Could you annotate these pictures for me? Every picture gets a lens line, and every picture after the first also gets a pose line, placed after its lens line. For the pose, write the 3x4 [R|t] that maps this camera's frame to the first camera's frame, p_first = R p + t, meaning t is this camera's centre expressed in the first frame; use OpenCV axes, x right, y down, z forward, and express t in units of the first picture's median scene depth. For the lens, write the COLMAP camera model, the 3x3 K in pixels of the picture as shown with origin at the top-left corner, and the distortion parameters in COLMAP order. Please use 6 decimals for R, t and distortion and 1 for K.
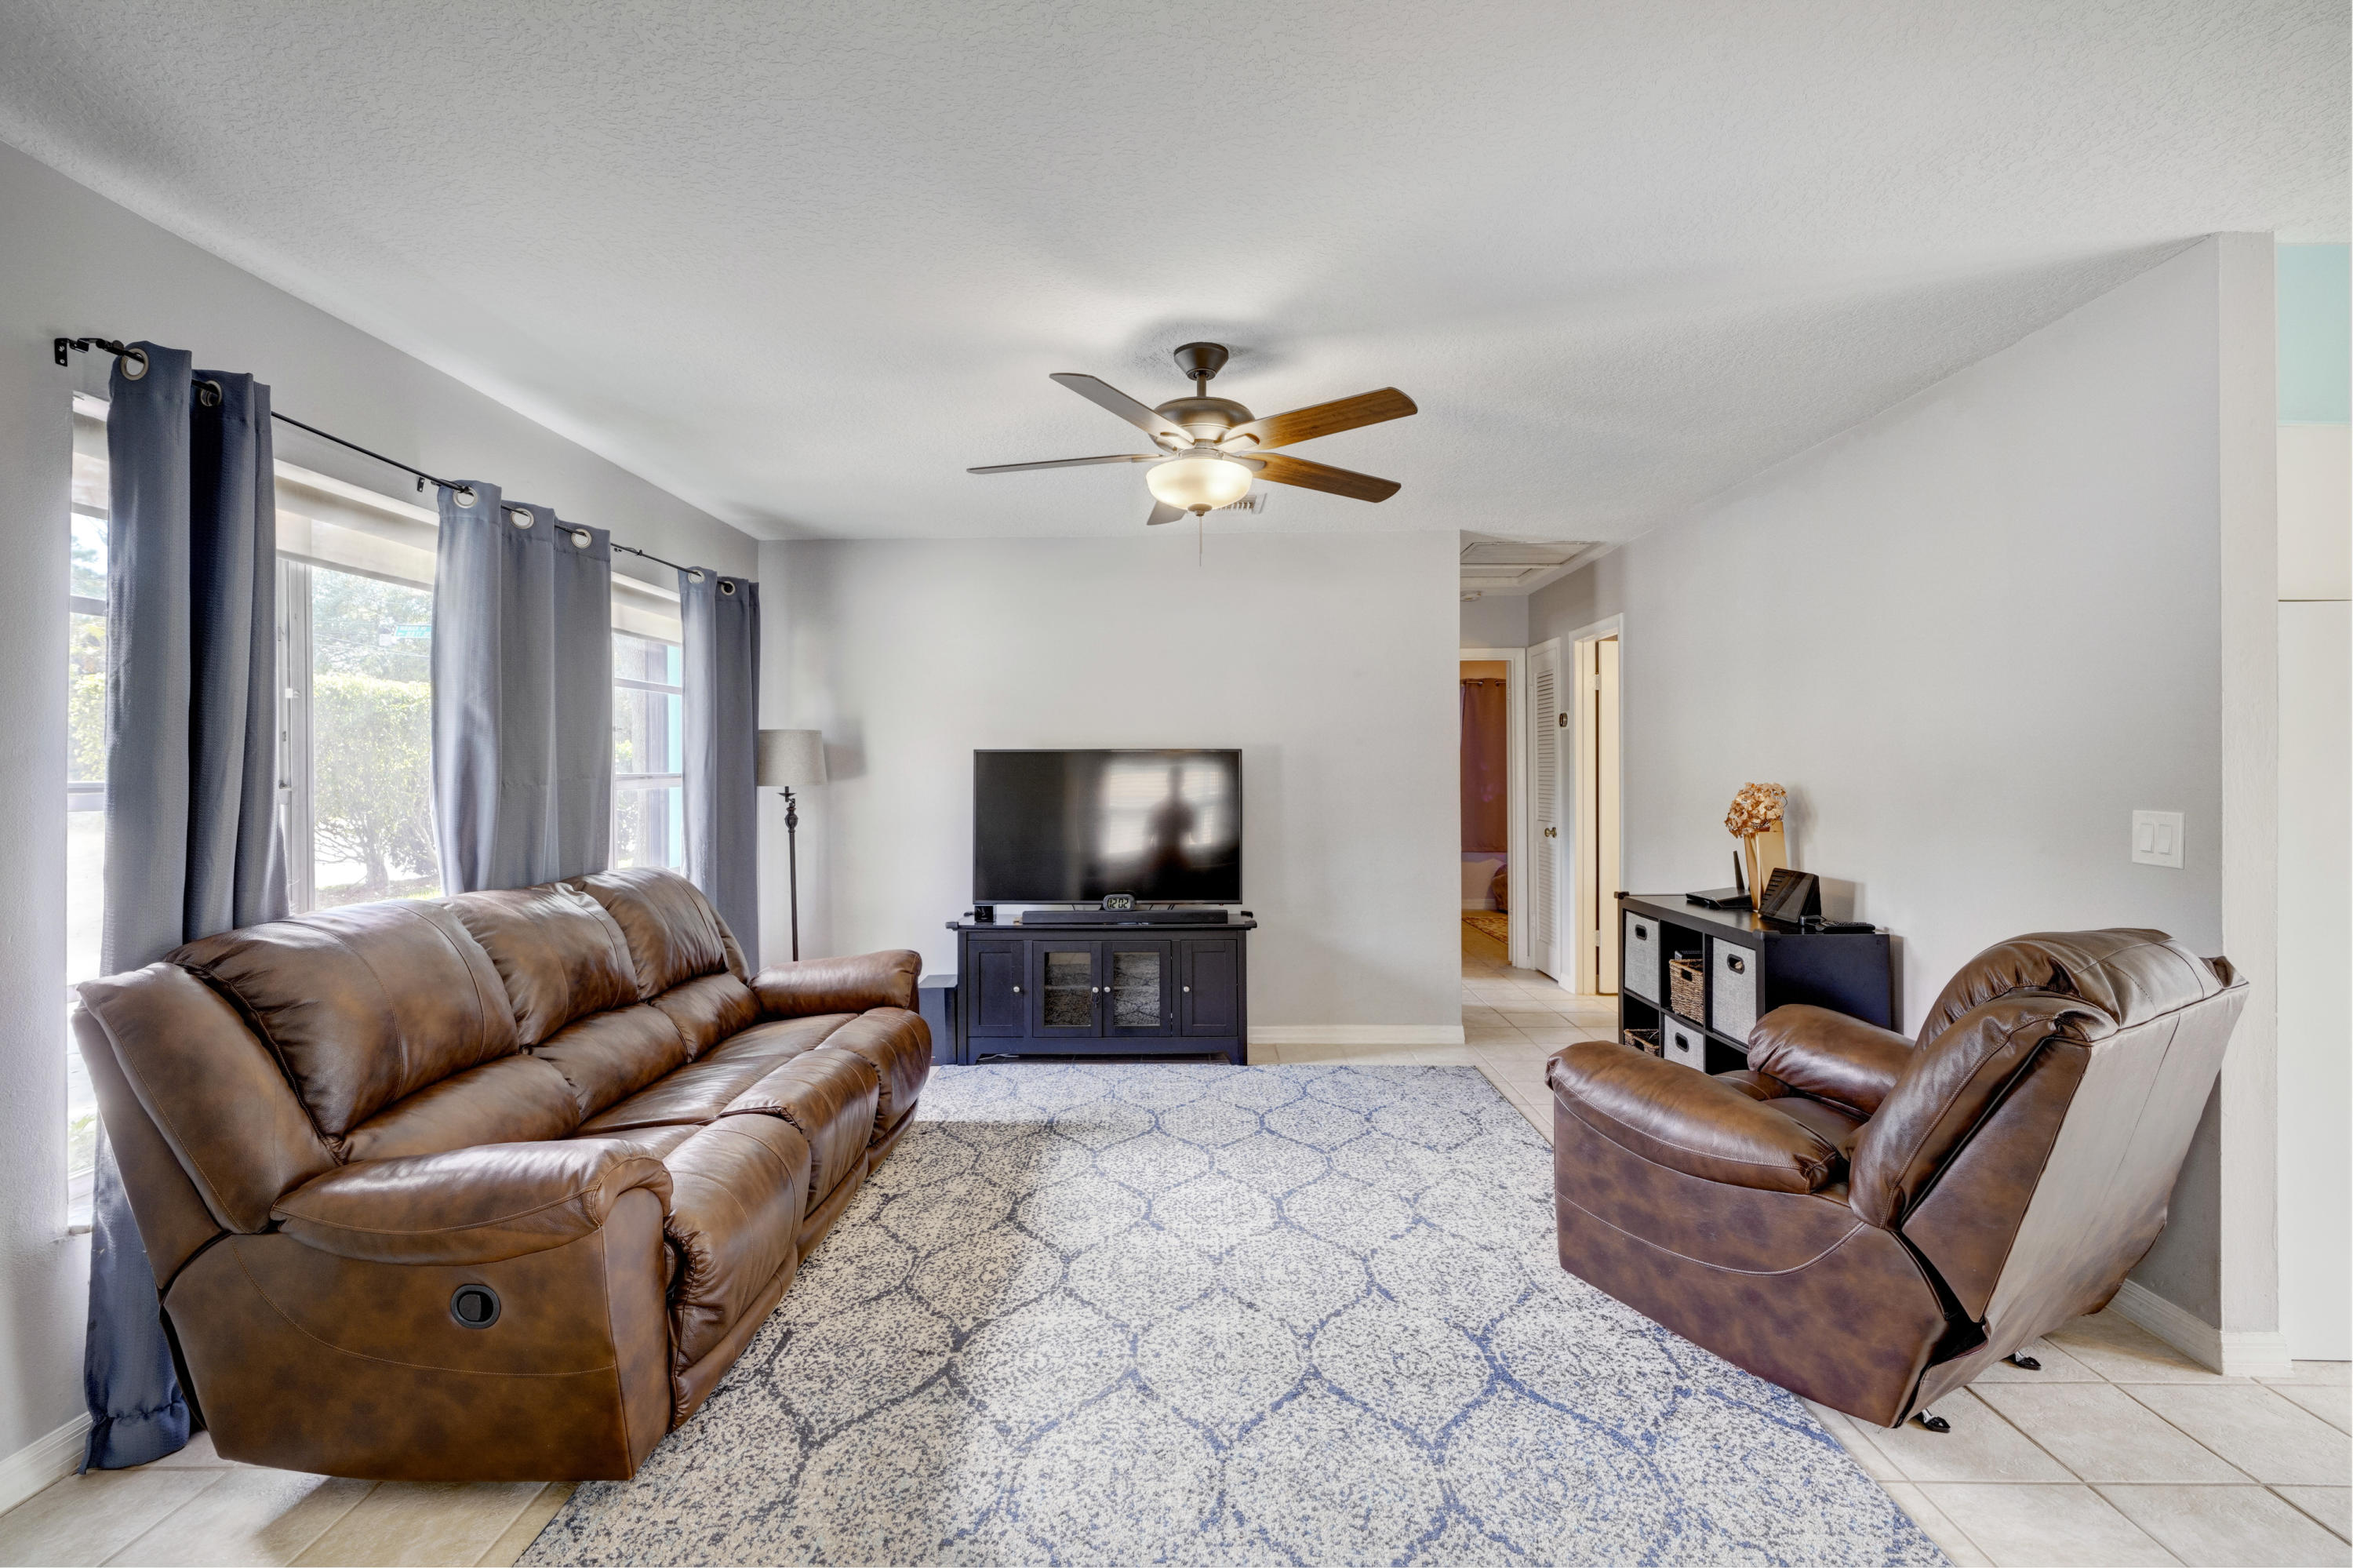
lens RADIAL K [[1038.9, 0, 1181.1], [0, 1038.9, 778.8], [0, 0, 1]] dist [-0.004519, 0.000074]
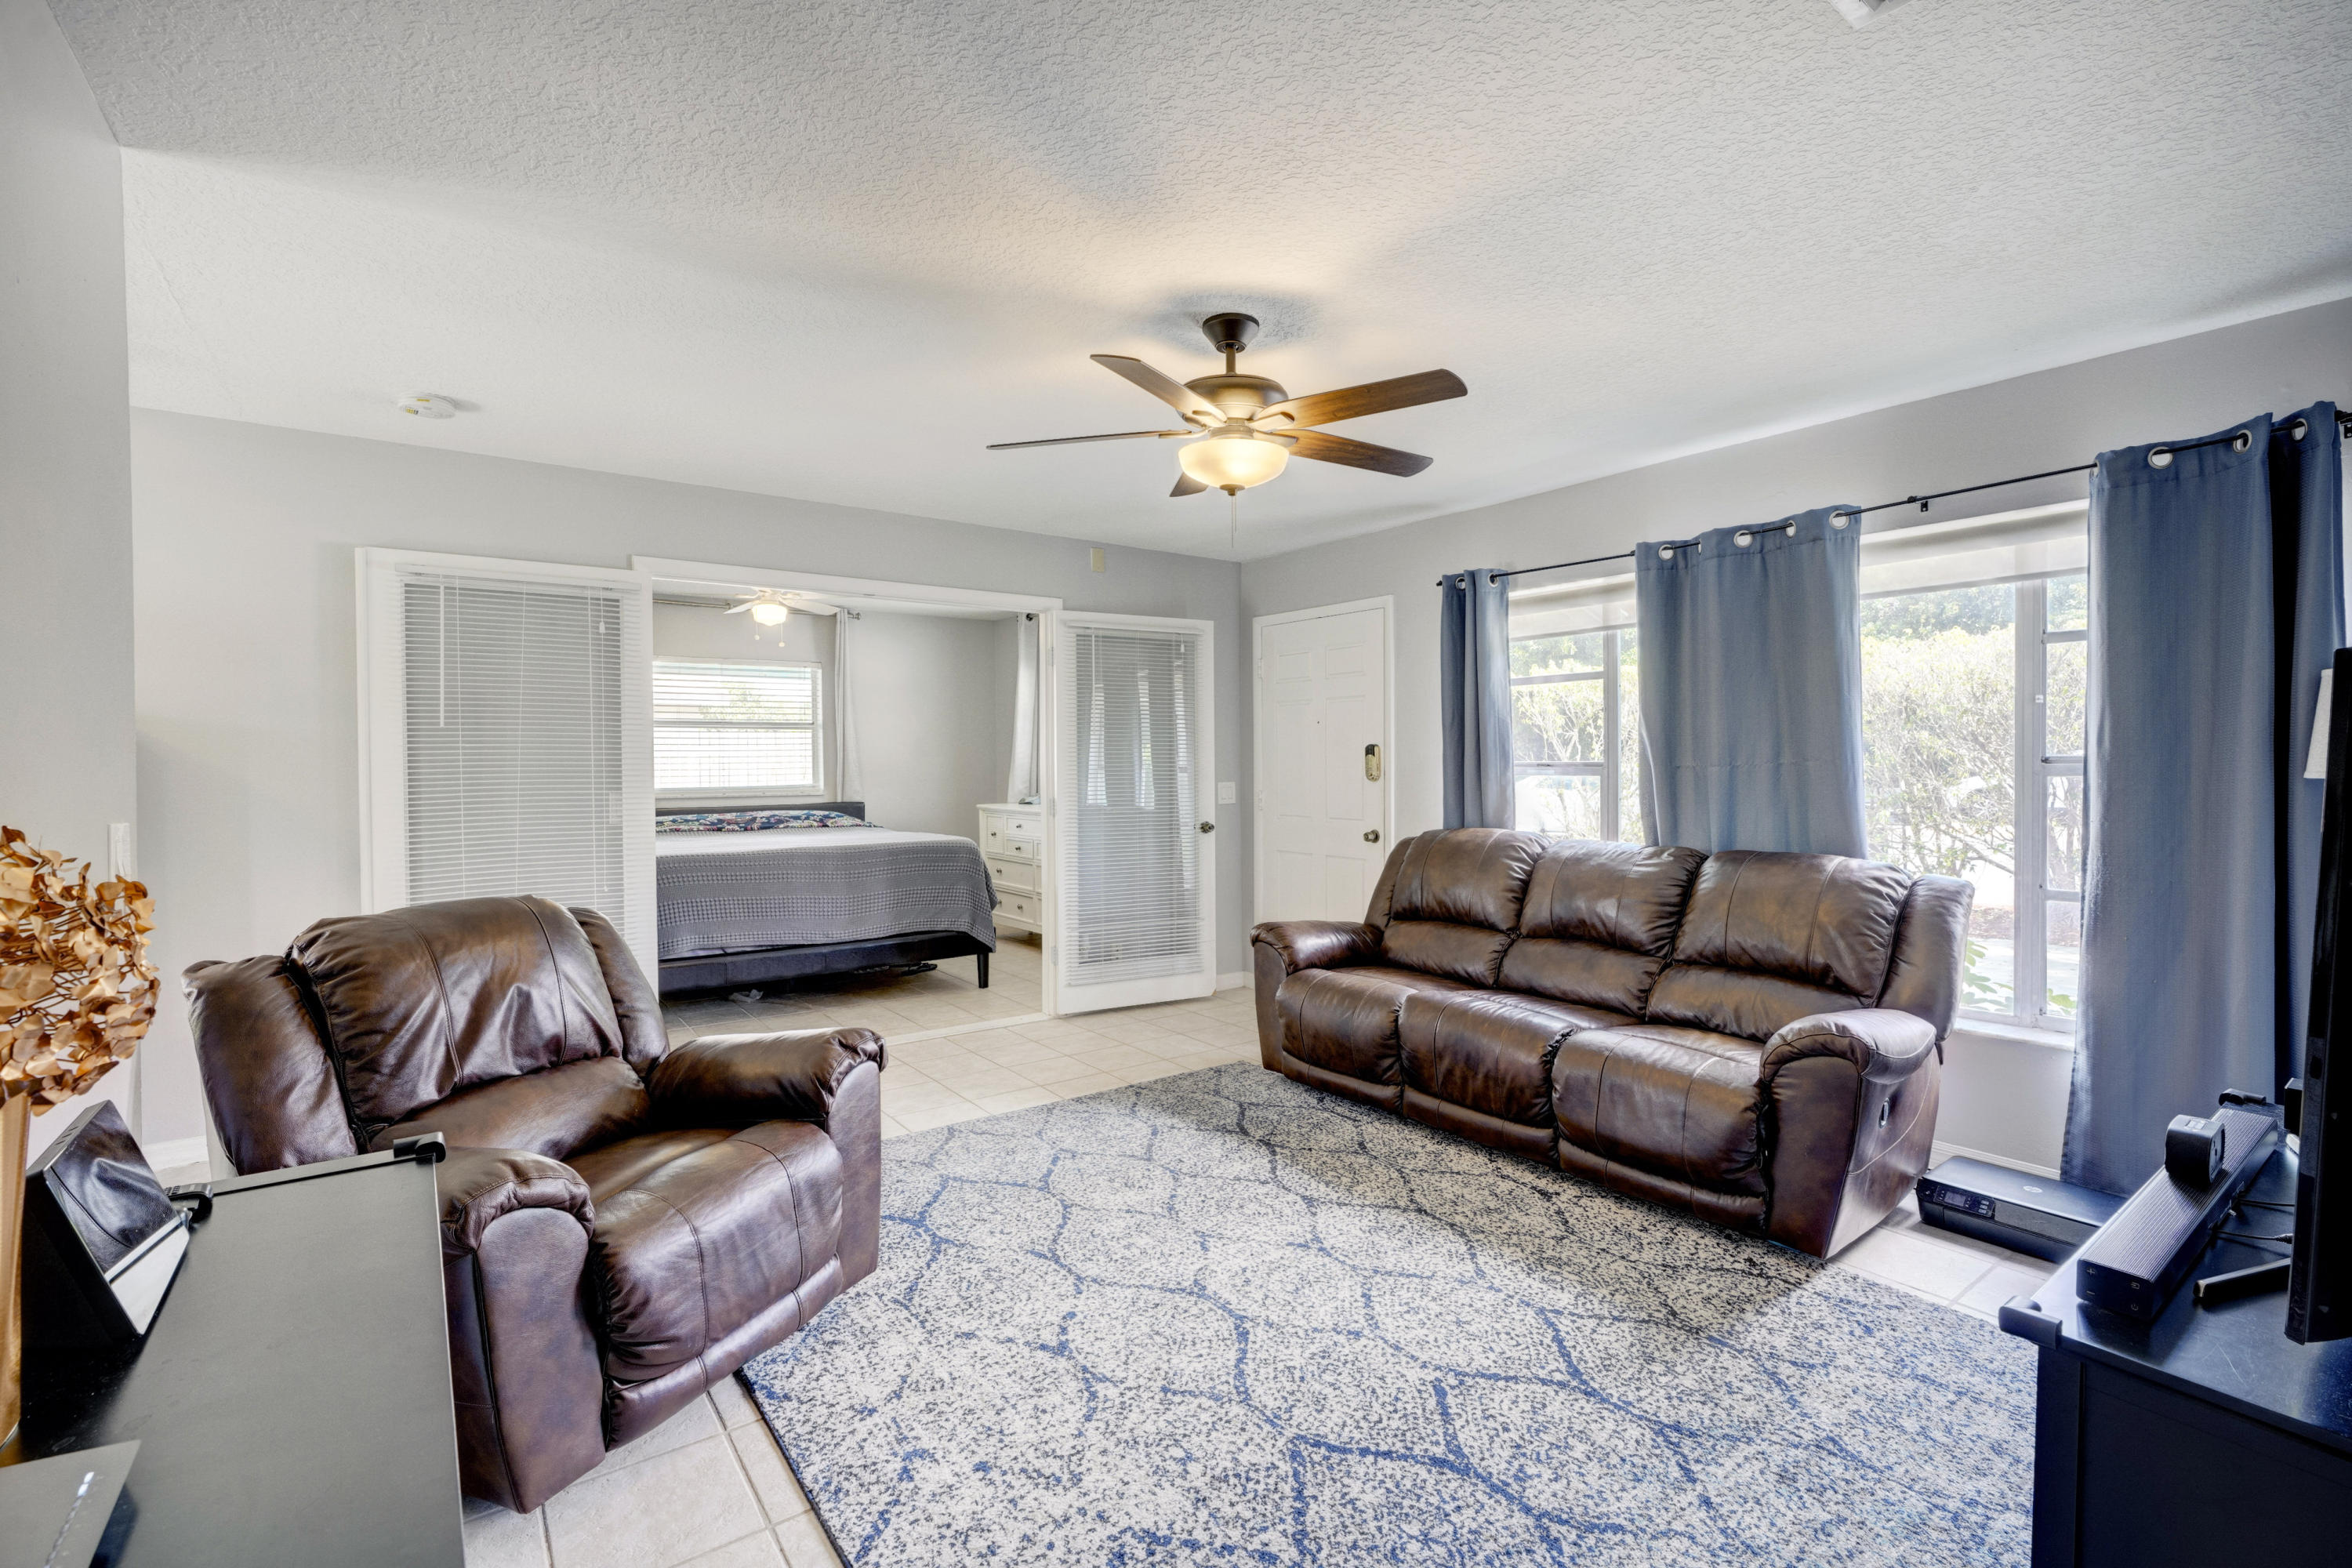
lens RADIAL K [[1053.5, 0, 1173.1], [0, 1053.5, 778.4], [0, 0, 1]] dist [-0.011934, 0.005865]
pose [[-0.796059, 0.018823, -0.604927, 0.724781], [0.004857, 0.999683, 0.024716, -0.015945], [0.605200, 0.016737, -0.795898, 1.925679]]
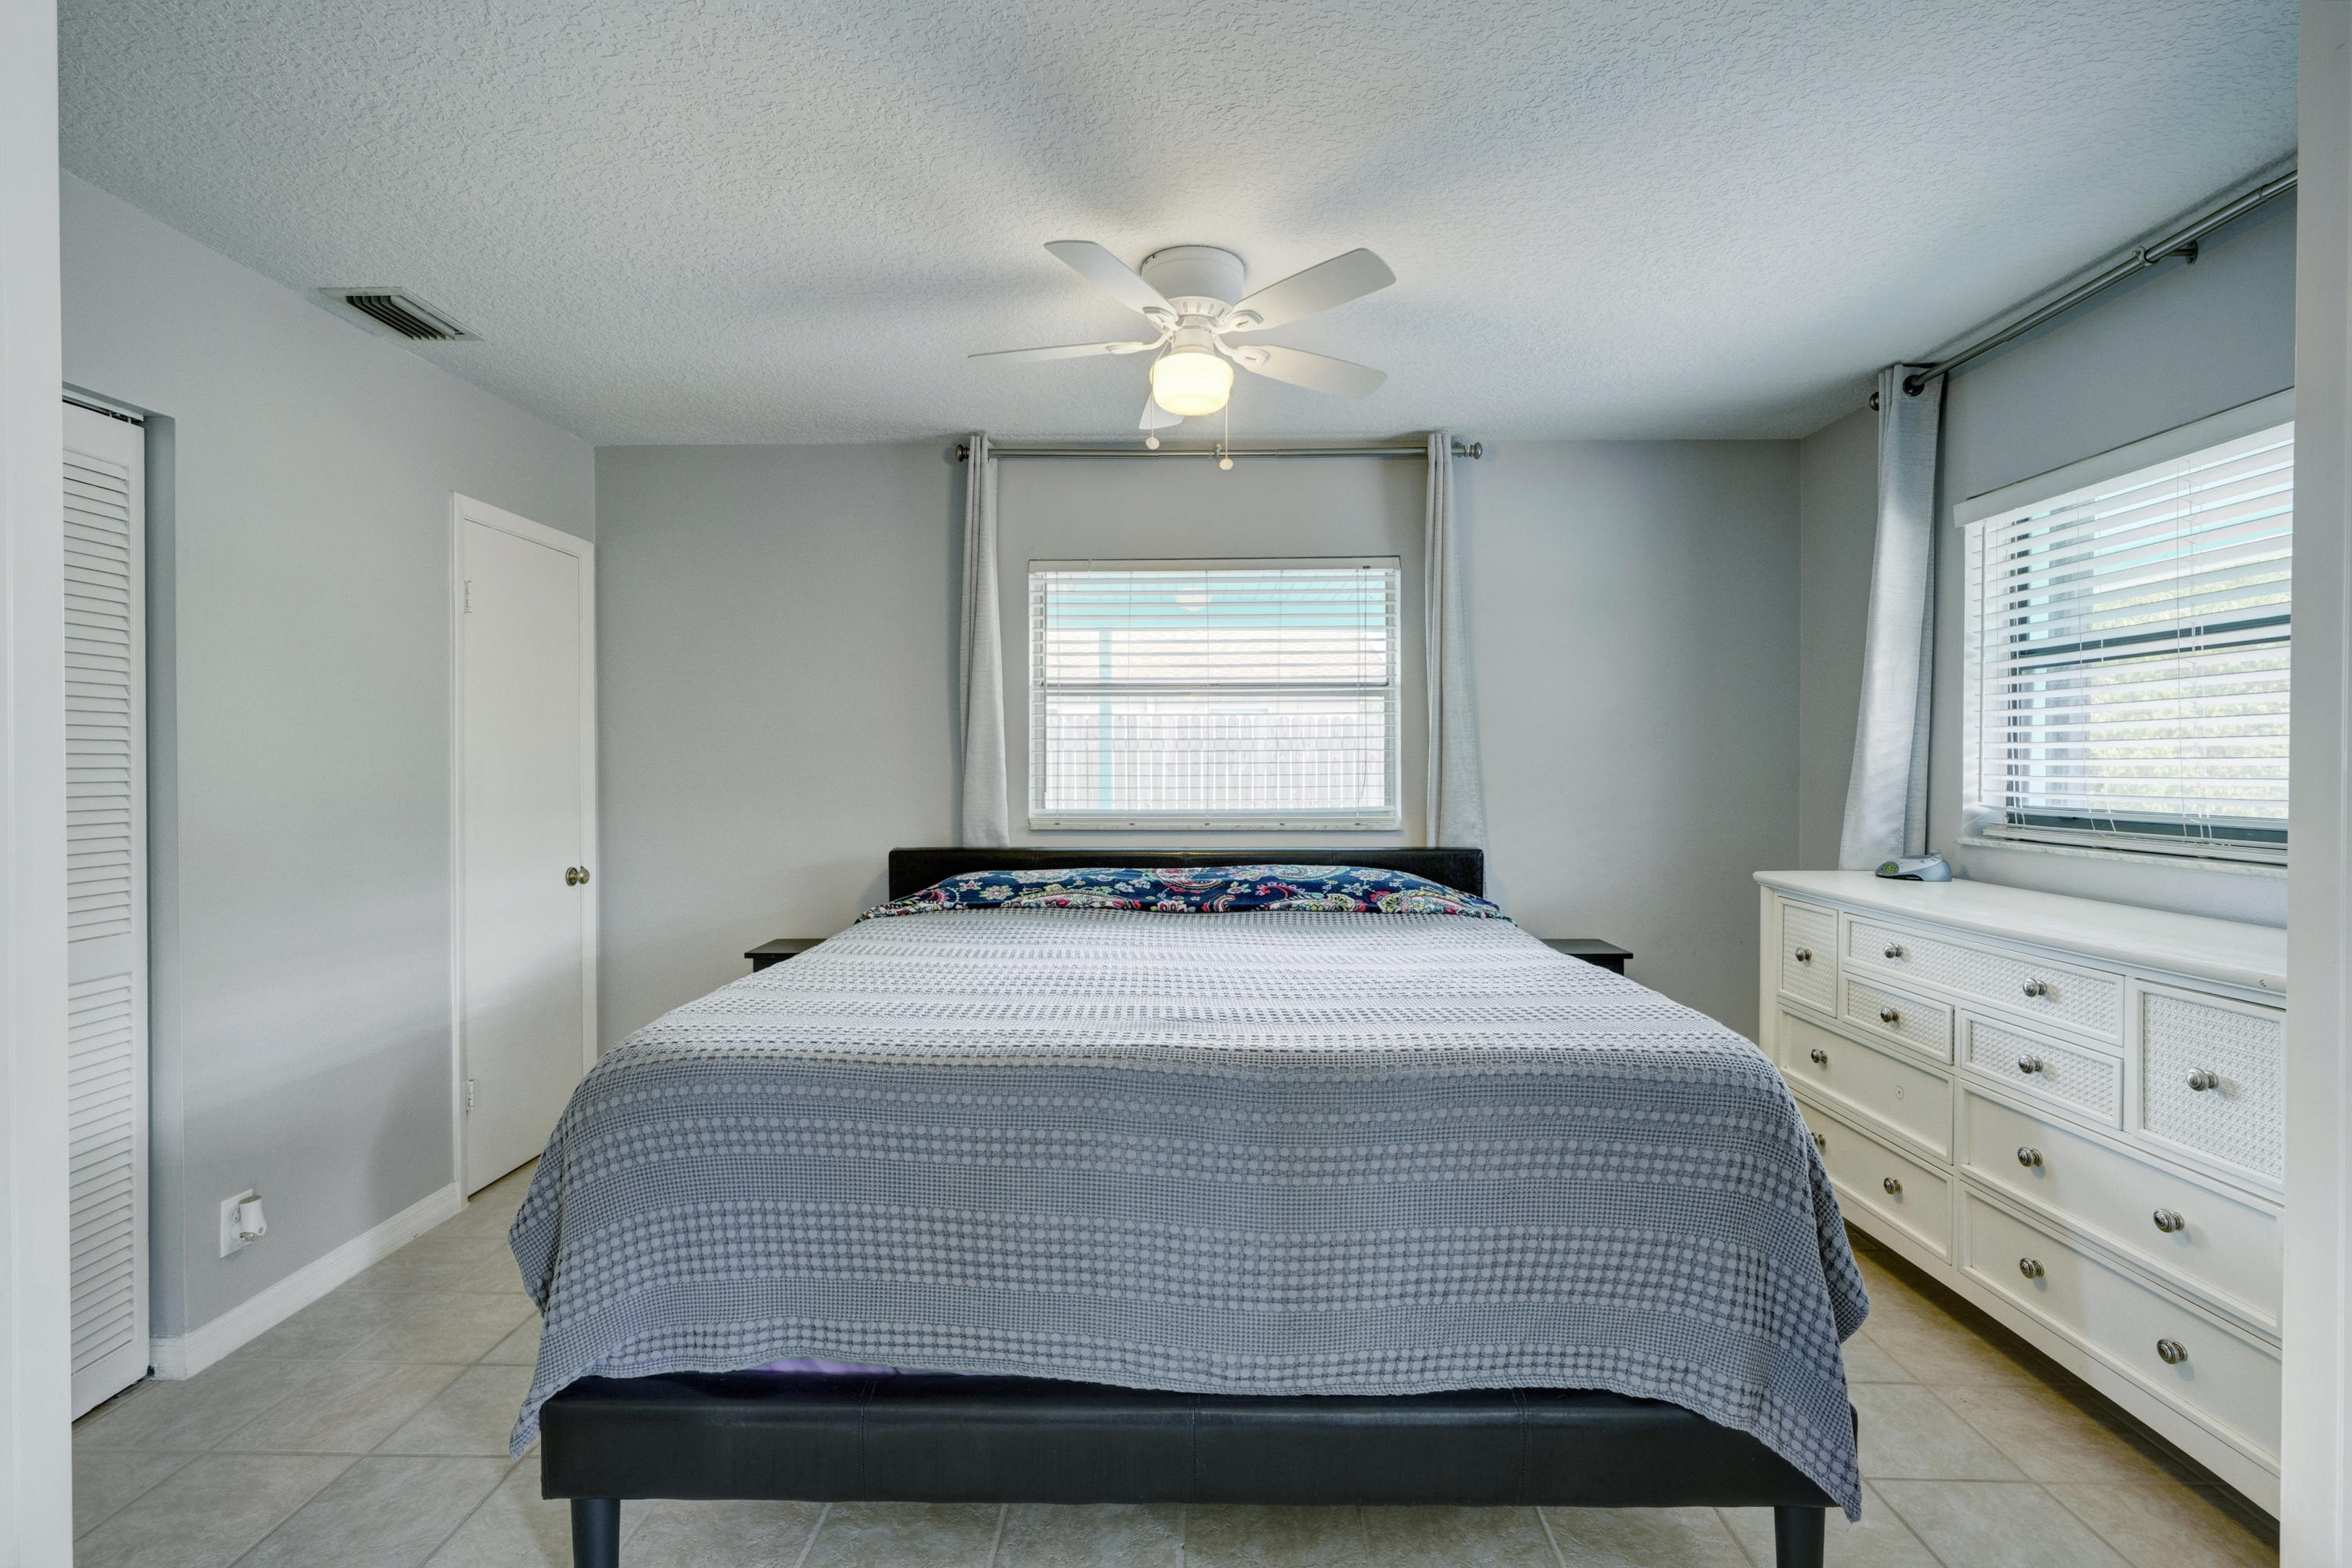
lens RADIAL K [[1076.2, 0, 1176.0], [0, 1076.2, 784.0], [0, 0, 1]] dist [-0.002317, -0.000064]
pose [[-0.999987, 0.003025, 0.004058, 0.014003], [0.003143, 0.999561, 0.029444, -0.008647], [-0.003967, 0.029457, -0.999558, 0.432031]]
